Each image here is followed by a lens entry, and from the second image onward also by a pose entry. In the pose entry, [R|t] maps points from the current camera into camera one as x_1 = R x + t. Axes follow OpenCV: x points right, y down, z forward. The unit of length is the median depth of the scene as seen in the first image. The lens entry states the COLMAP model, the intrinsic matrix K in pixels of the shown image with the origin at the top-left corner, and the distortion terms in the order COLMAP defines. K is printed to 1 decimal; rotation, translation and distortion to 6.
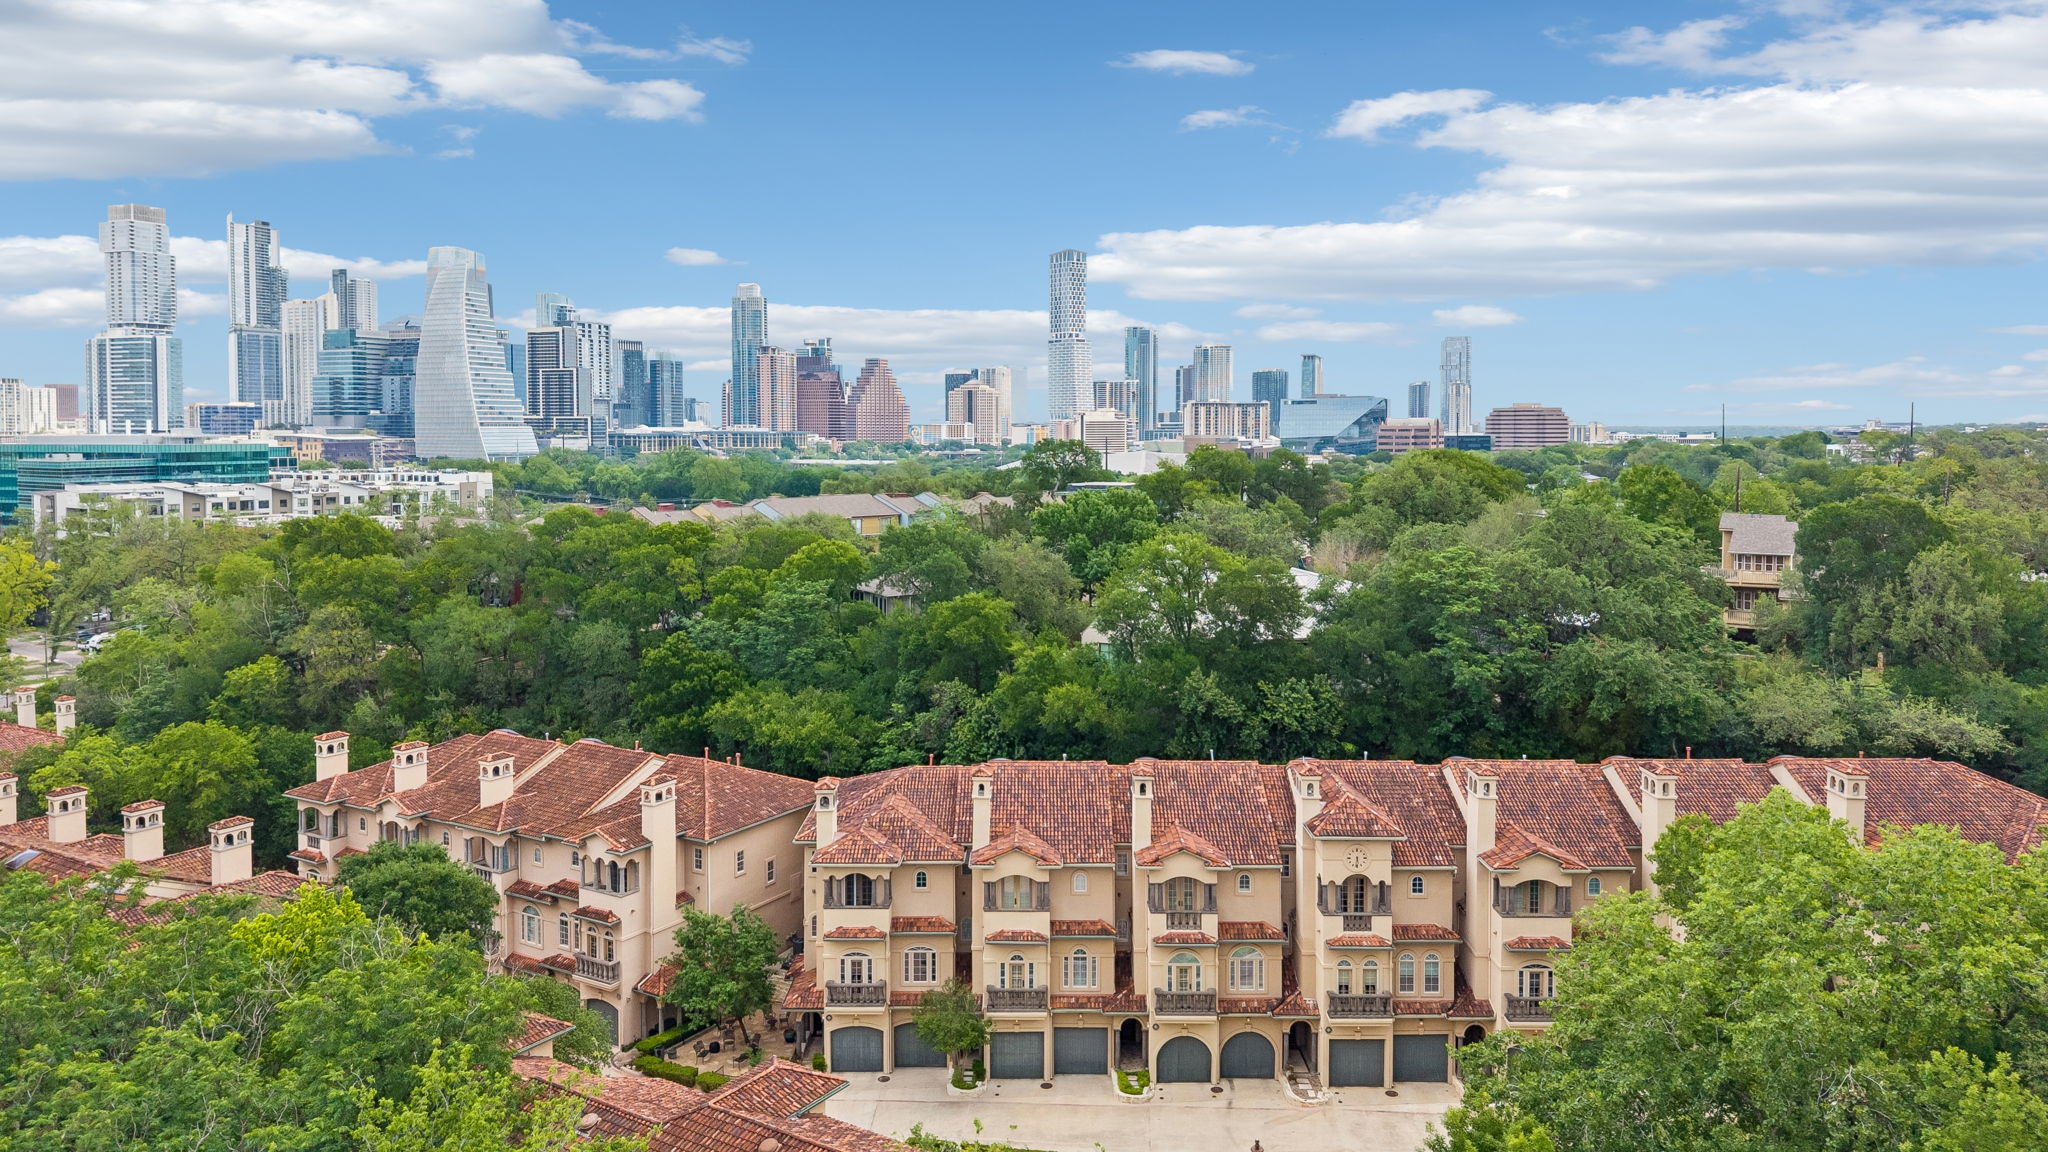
lens RADIAL K [[1322.2, 0, 1024.0], [0, 1322.2, 576.0], [0, 0, 1]] dist [0.141757, -0.086300]
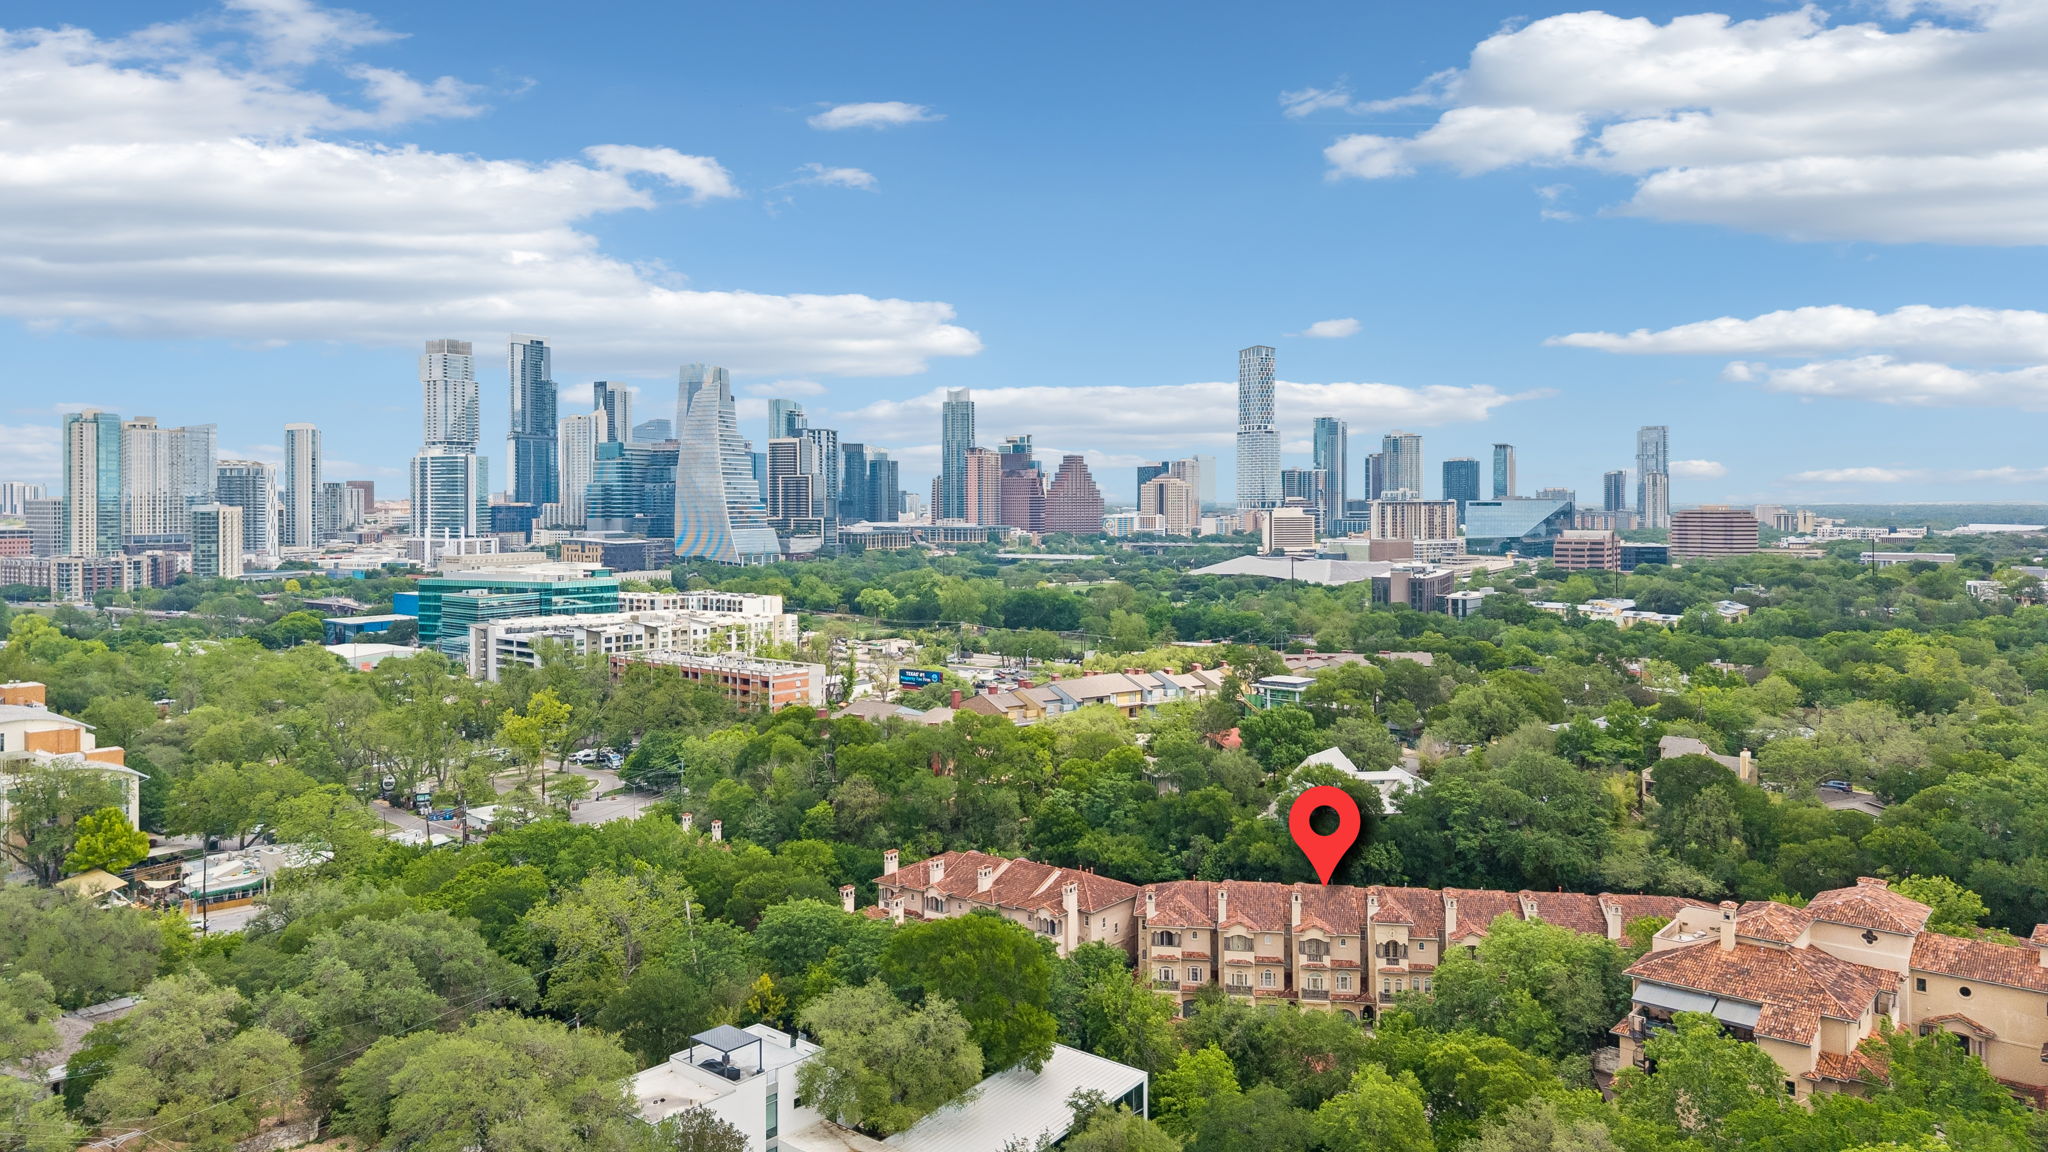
lens RADIAL K [[1508.1, 0, 1024.0], [0, 1508.1, 576.0], [0, 0, 1]] dist [0.246720, -0.346289]
pose [[0.993073, 0.004760, -0.117404, -0.049389], [-0.007307, 0.999747, -0.021275, -0.243801], [0.117273, 0.021985, 0.992856, -1.227063]]
